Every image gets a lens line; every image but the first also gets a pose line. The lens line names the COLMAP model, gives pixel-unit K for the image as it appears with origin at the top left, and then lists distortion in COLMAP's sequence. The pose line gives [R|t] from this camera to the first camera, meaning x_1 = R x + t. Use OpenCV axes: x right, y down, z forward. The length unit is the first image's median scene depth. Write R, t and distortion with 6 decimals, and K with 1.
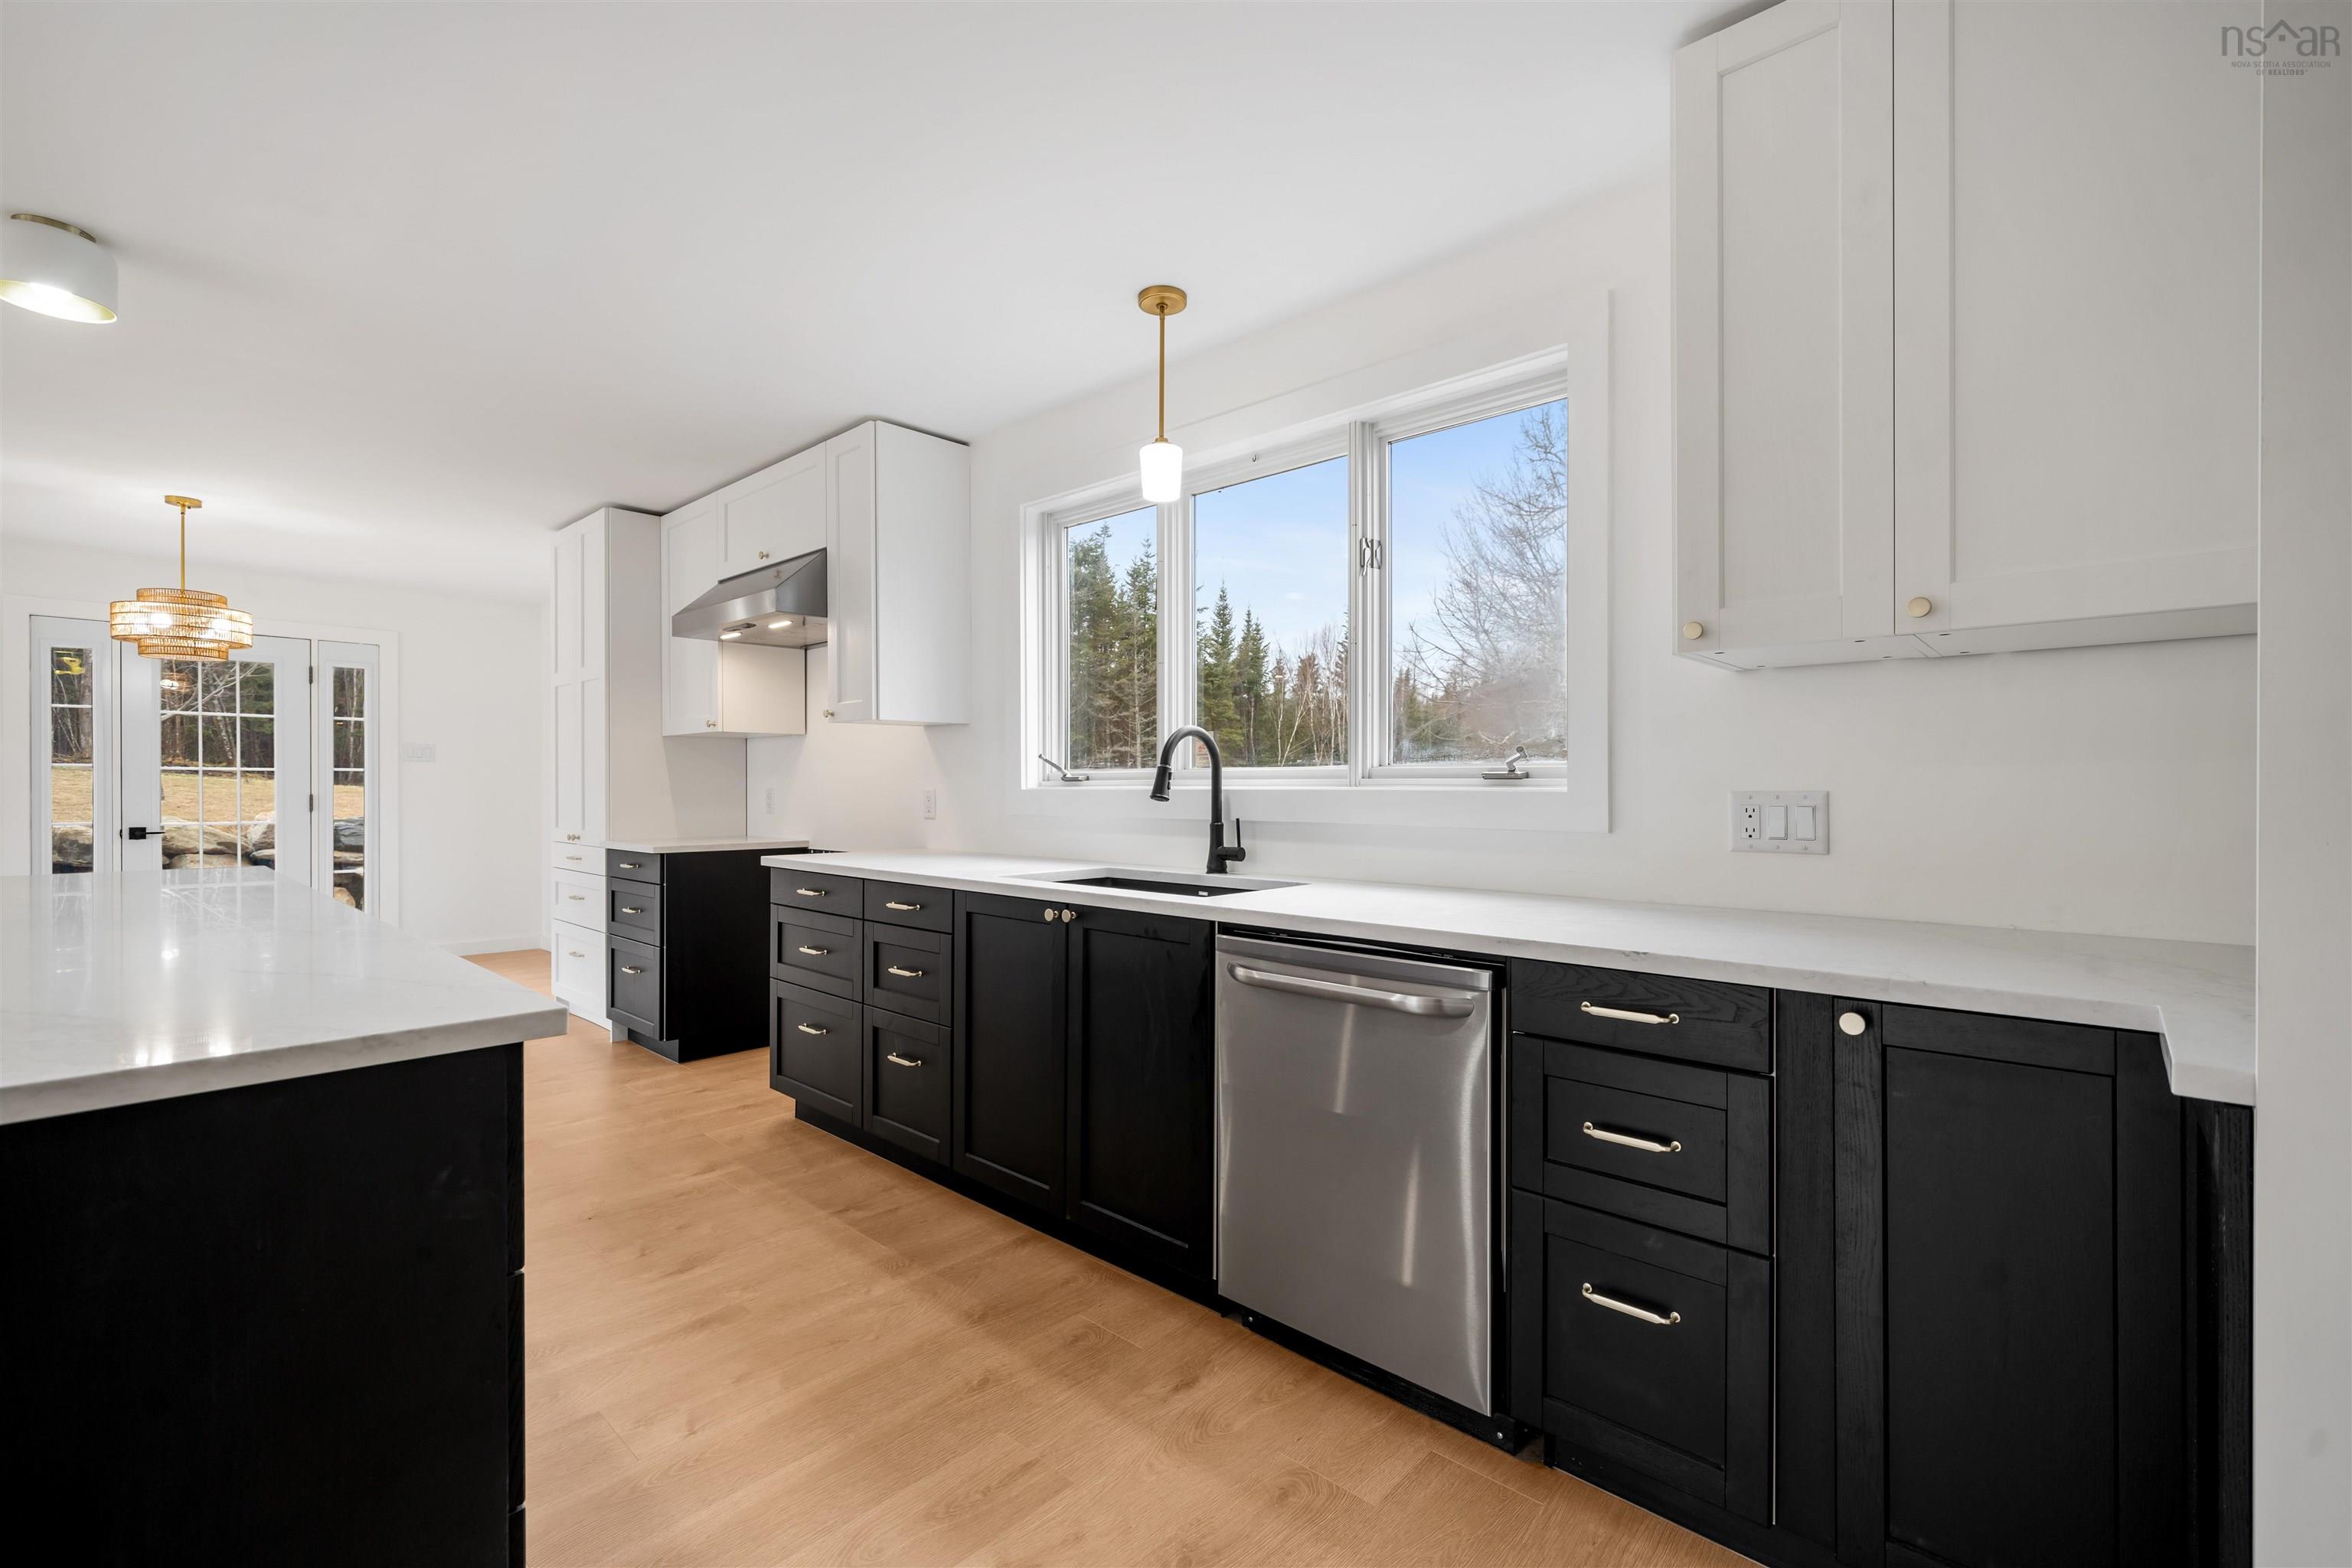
lens RADIAL K [[1026.6, 0, 1176.0], [0, 1026.6, 784.0], [0, 0, 1]] dist [0.000924, 0.000084]
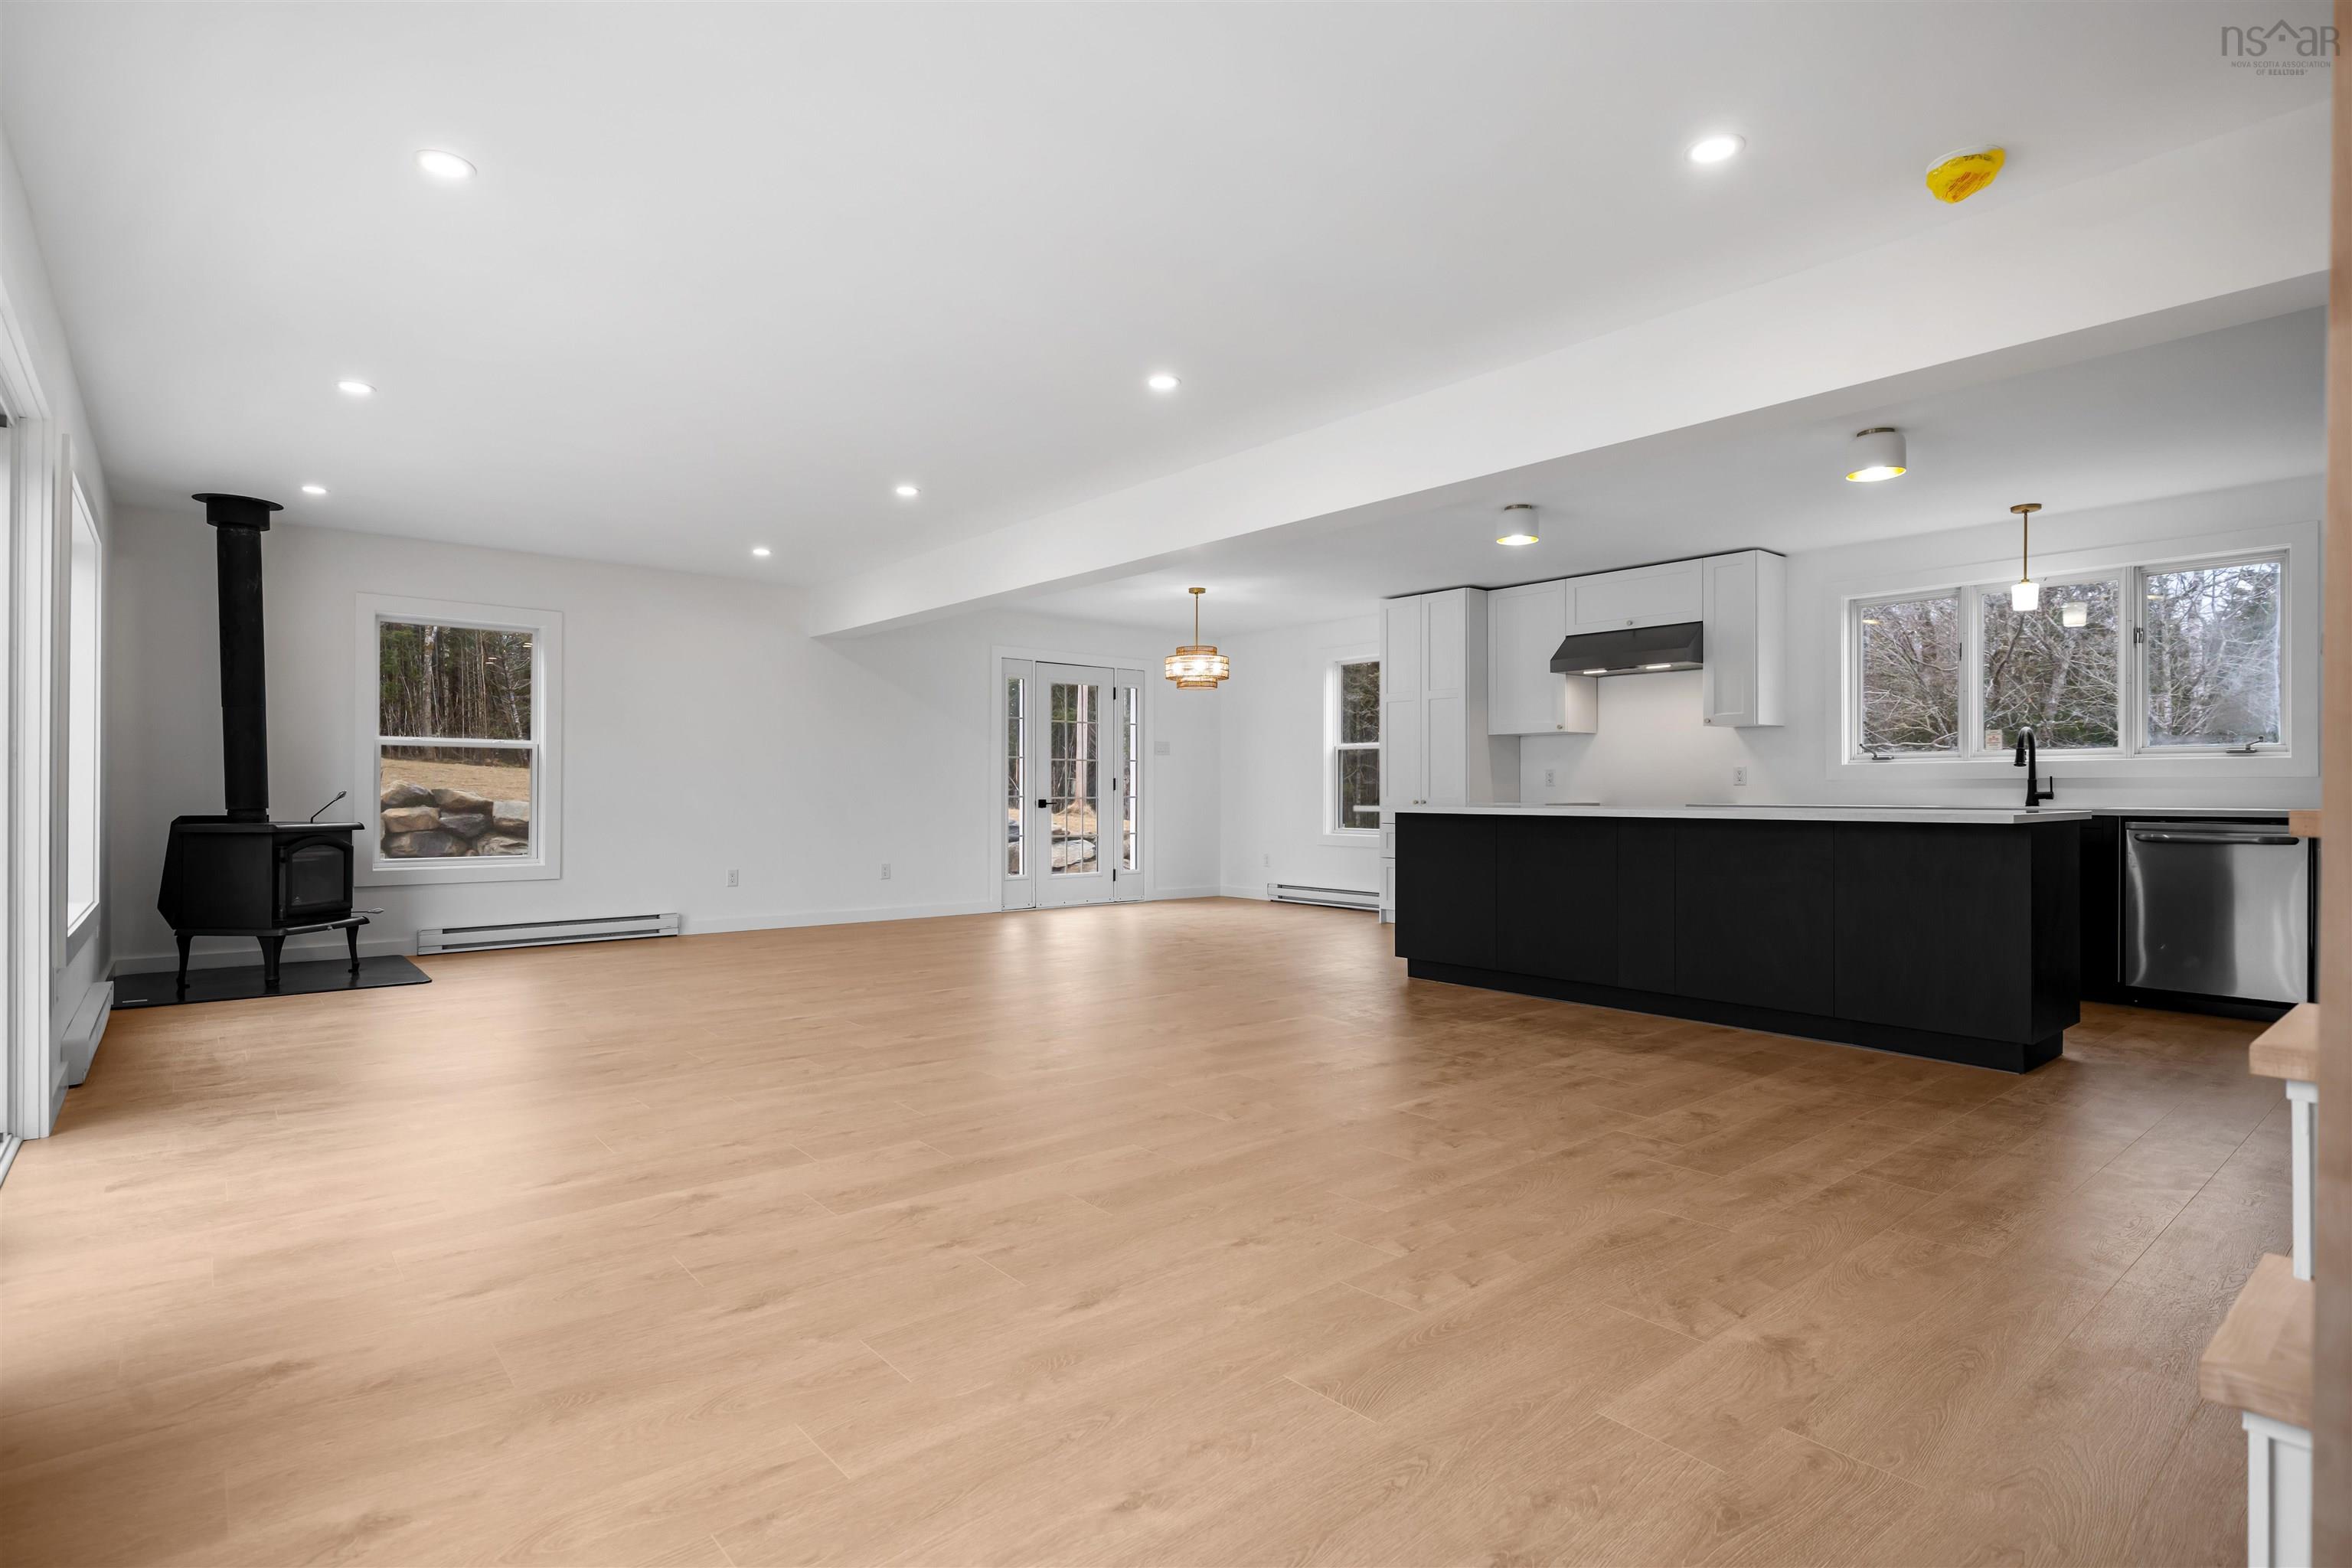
lens RADIAL K [[1154.5, 0, 1171.6], [0, 1154.5, 800.6], [0, 0, 1]] dist [-0.001558, -0.000953]
pose [[0.993769, -0.002389, -0.111435, -1.271398], [0.004010, 0.999889, 0.014318, 0.040270], [0.111389, -0.014676, 0.993669, -1.242556]]
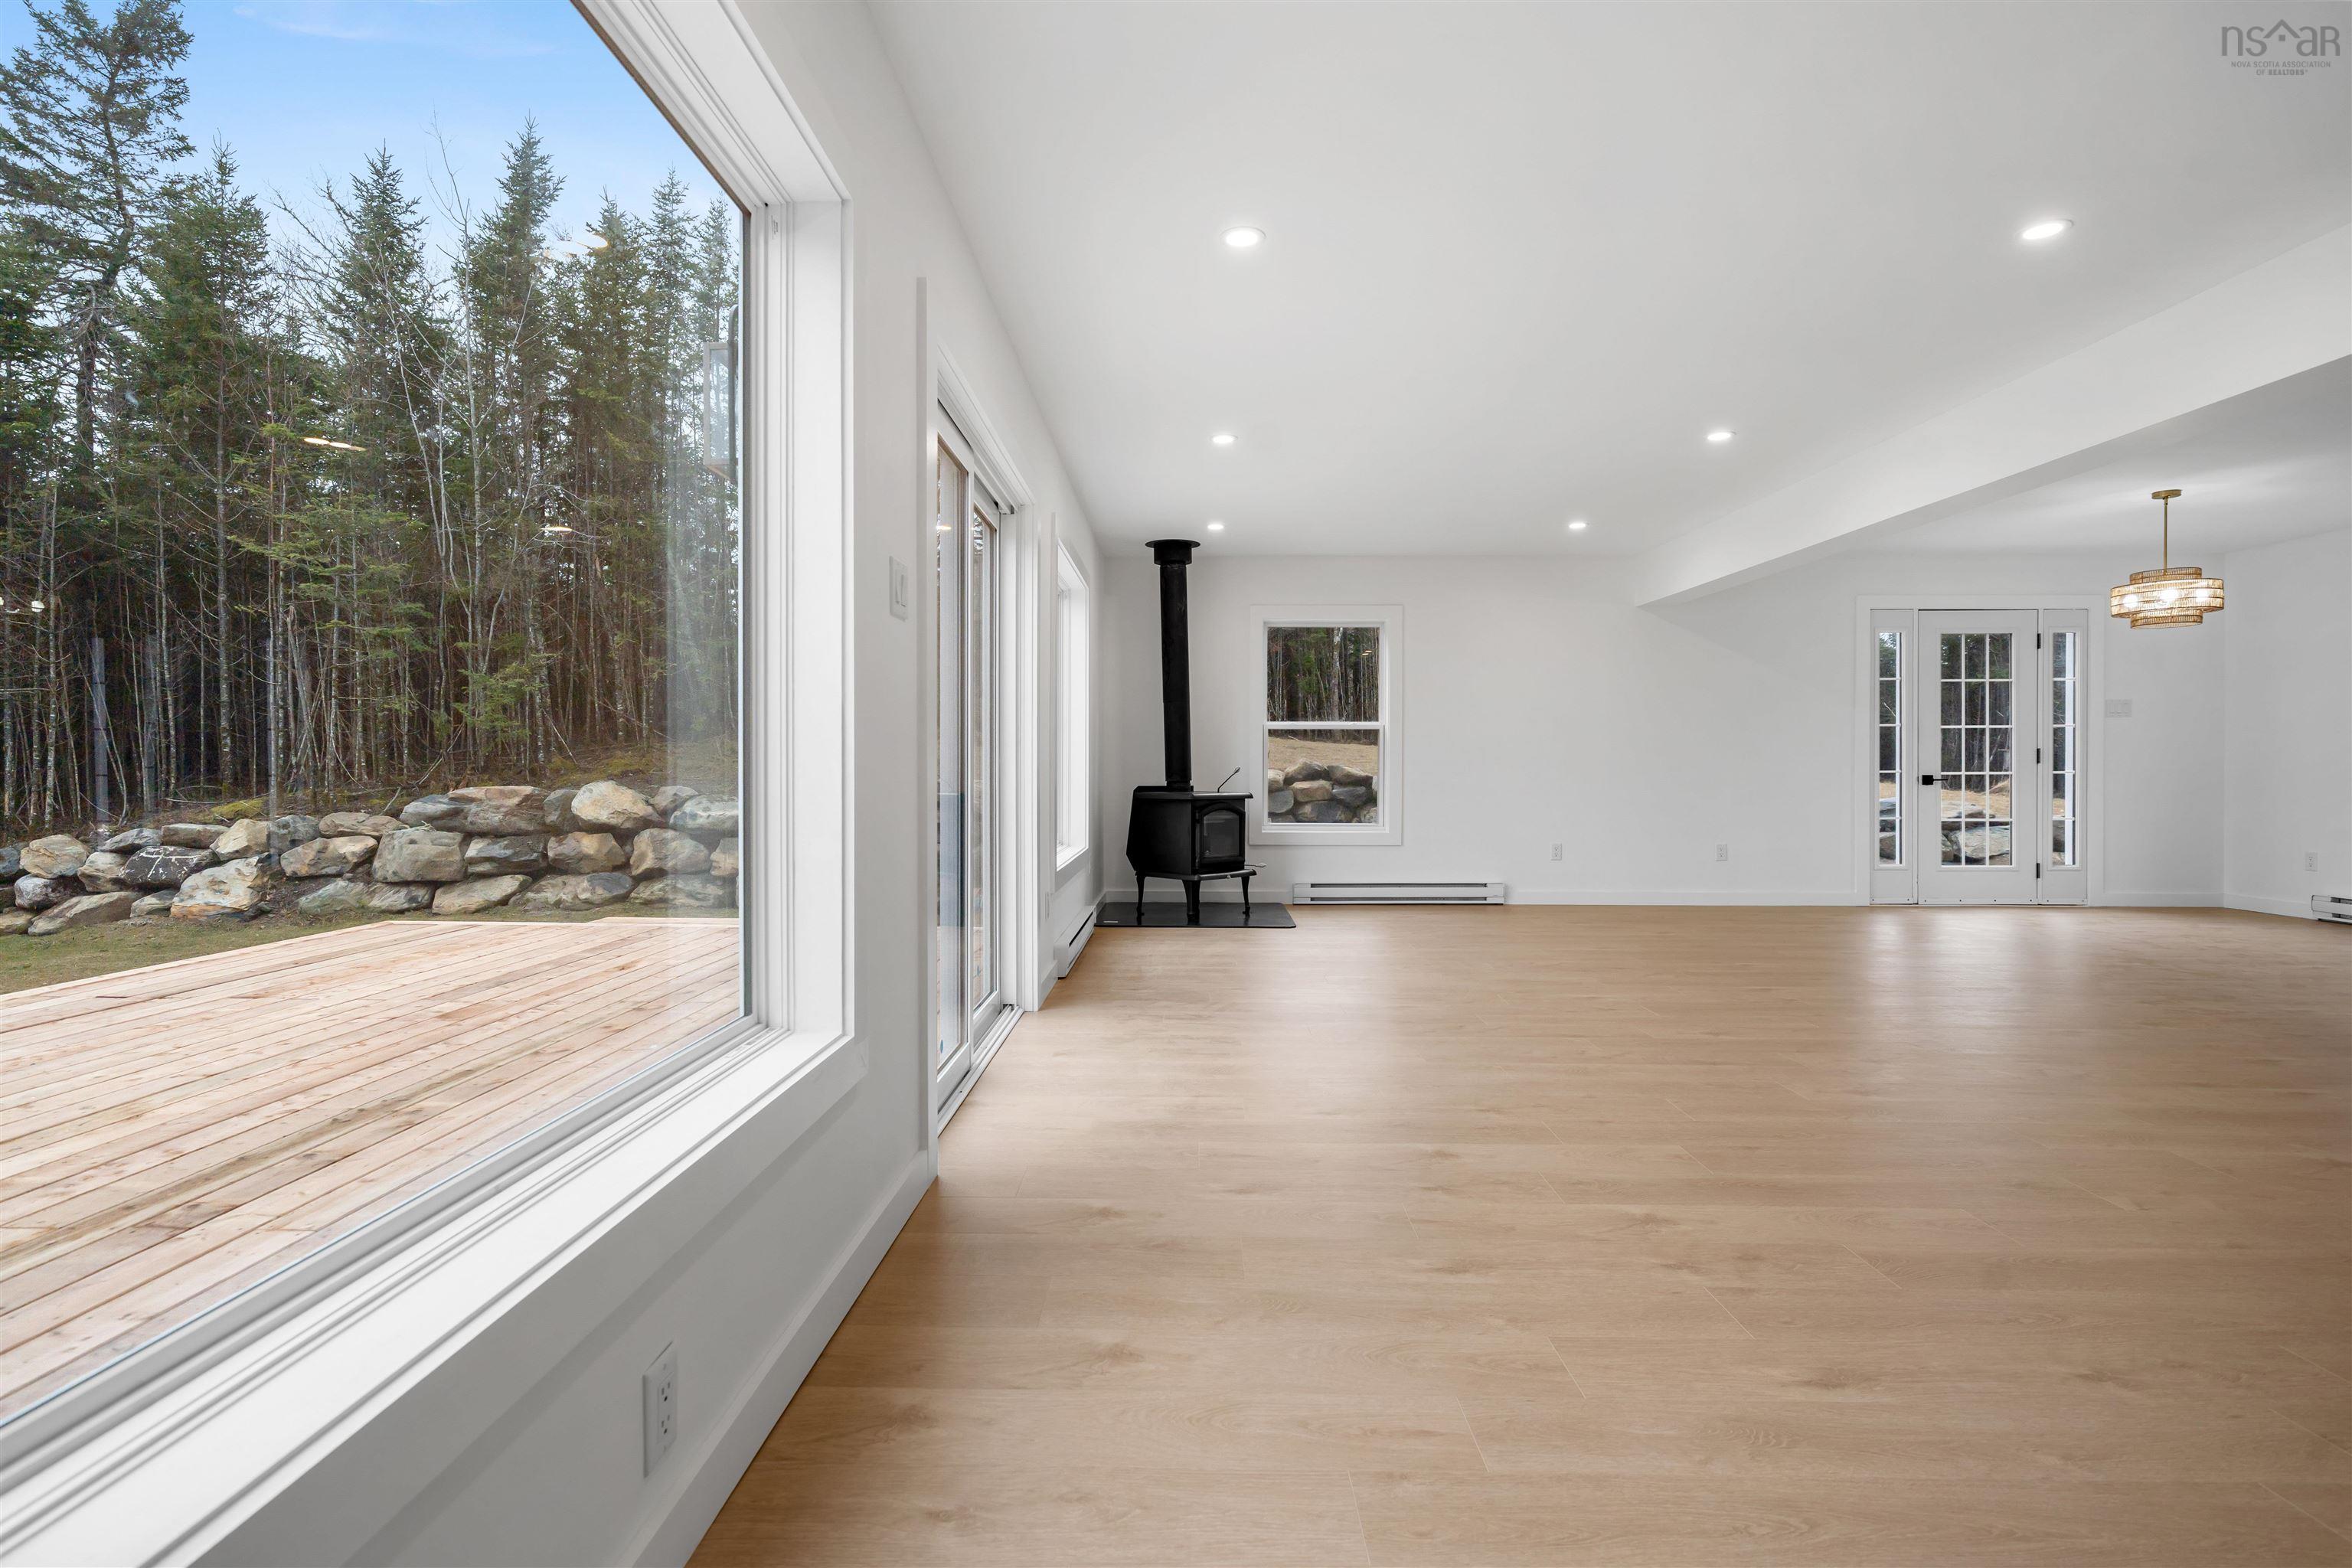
lens RADIAL K [[1148.7, 0, 1176.0], [0, 1148.7, 784.0], [0, 0, 1]] dist [-0.000247, -0.000738]
pose [[0.671144, 0.004813, -0.741312, -1.181848], [0.010143, 0.999826, 0.015675, 0.043043], [0.741258, -0.018039, 0.670978, -1.168693]]
